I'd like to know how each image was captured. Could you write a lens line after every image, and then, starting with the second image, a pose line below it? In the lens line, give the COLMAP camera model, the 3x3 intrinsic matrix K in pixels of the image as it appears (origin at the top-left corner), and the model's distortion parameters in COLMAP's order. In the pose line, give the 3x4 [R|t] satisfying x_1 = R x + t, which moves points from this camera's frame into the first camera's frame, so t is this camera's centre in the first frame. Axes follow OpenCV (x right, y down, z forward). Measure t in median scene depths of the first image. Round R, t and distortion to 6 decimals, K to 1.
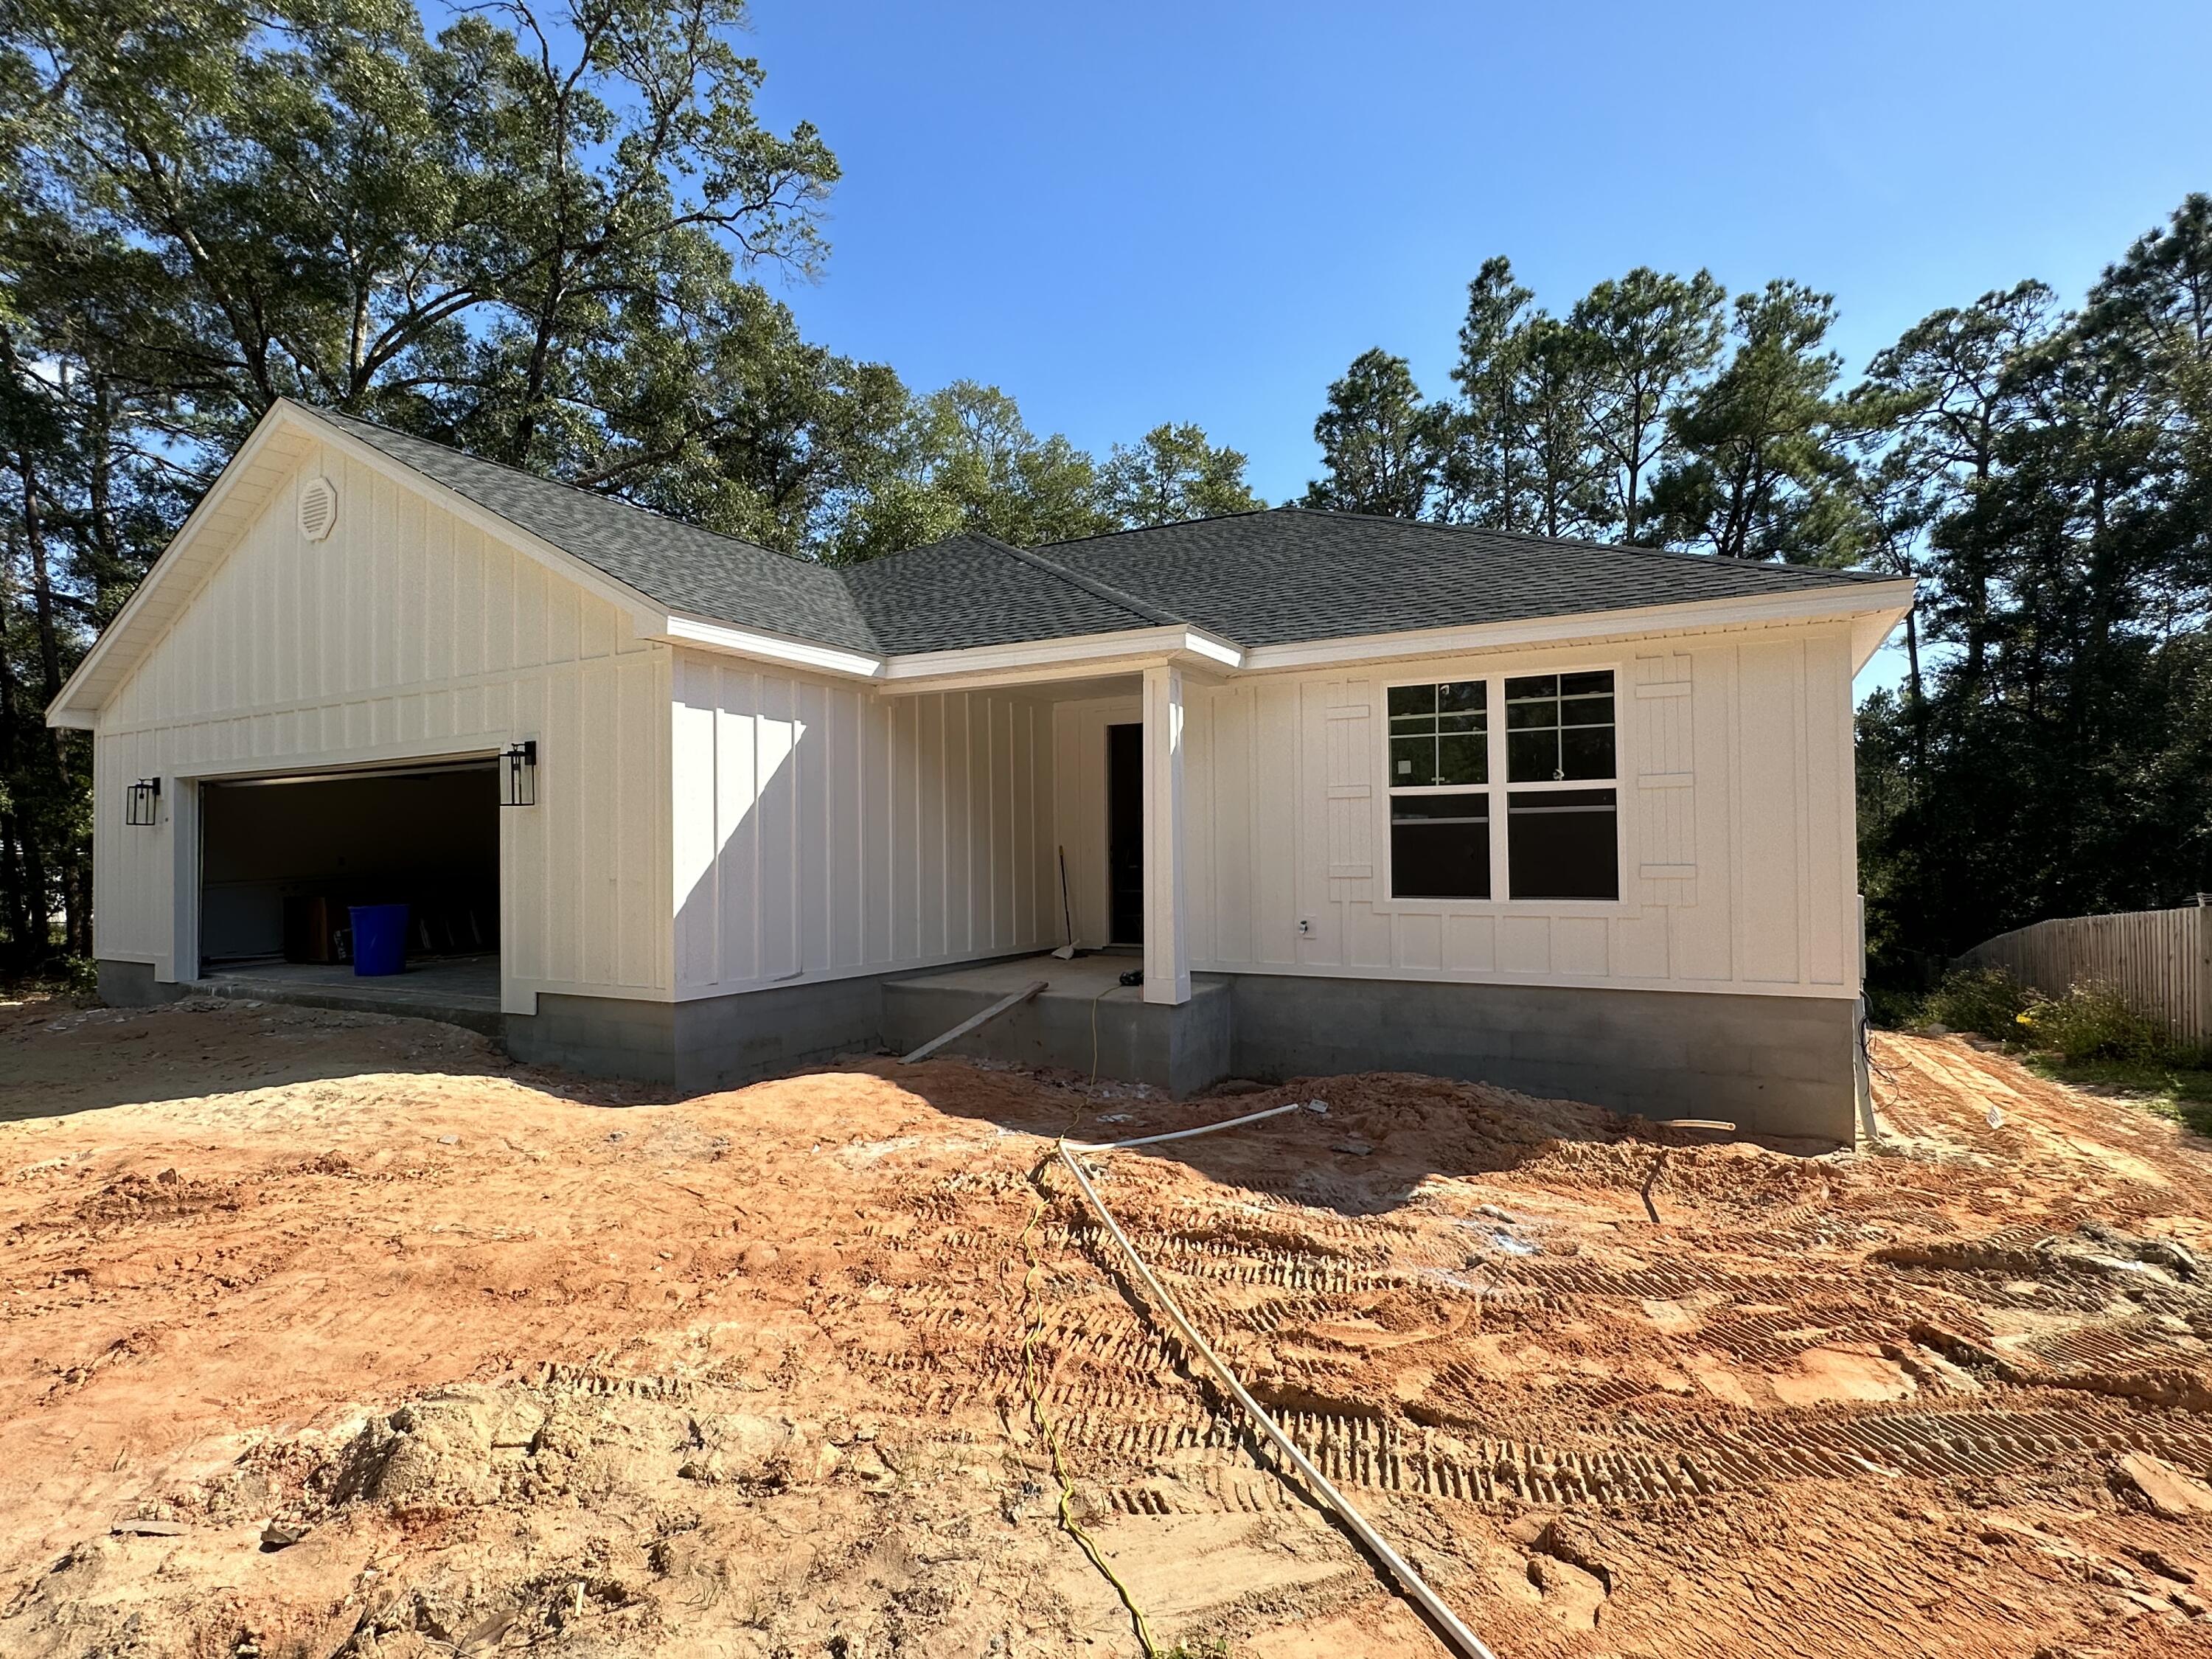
lens RADIAL K [[1114.0, 0, 1107.3], [0, 1114.0, 831.9], [0, 0, 1]] dist [-0.001333, -0.000028]
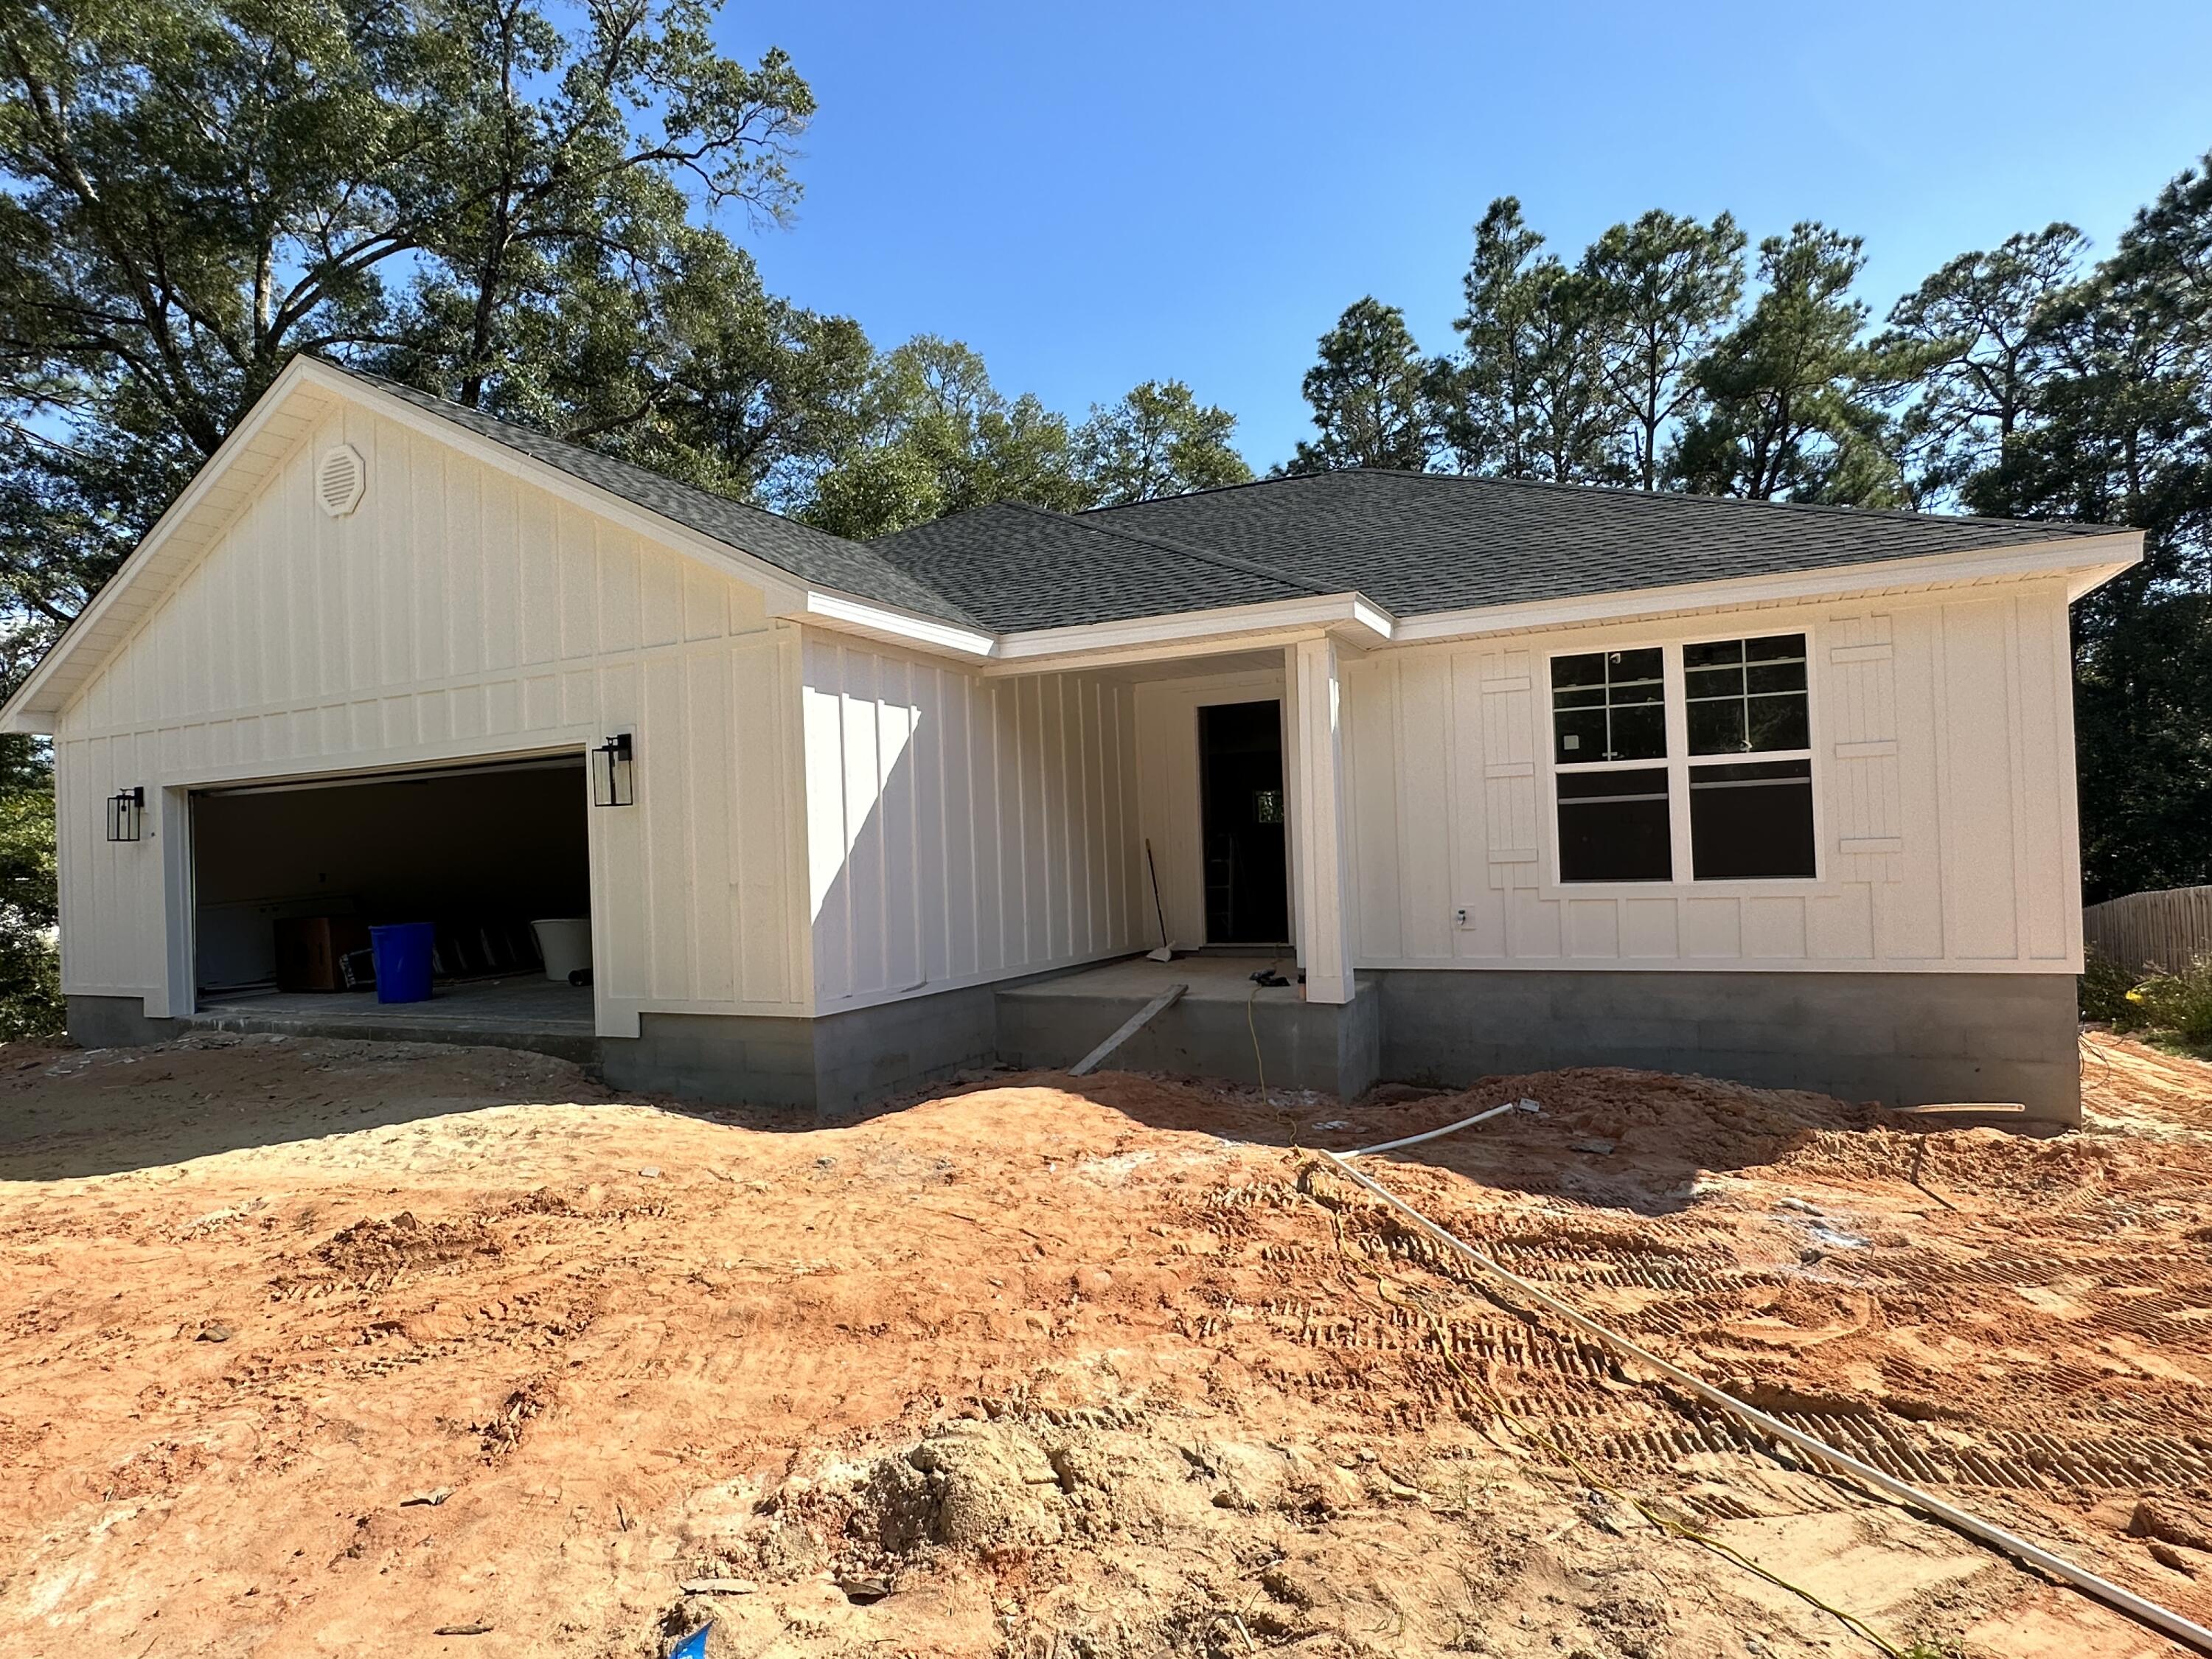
lens RADIAL K [[1216.4, 0, 1106.7], [0, 1216.4, 835.7], [0, 0, 1]] dist [-0.002701, 0.001434]
pose [[0.998646, -0.025172, 0.045521, -0.172802], [0.024939, 0.999673, 0.005695, 0.004663], [-0.045650, -0.004552, 0.998947, -0.000722]]
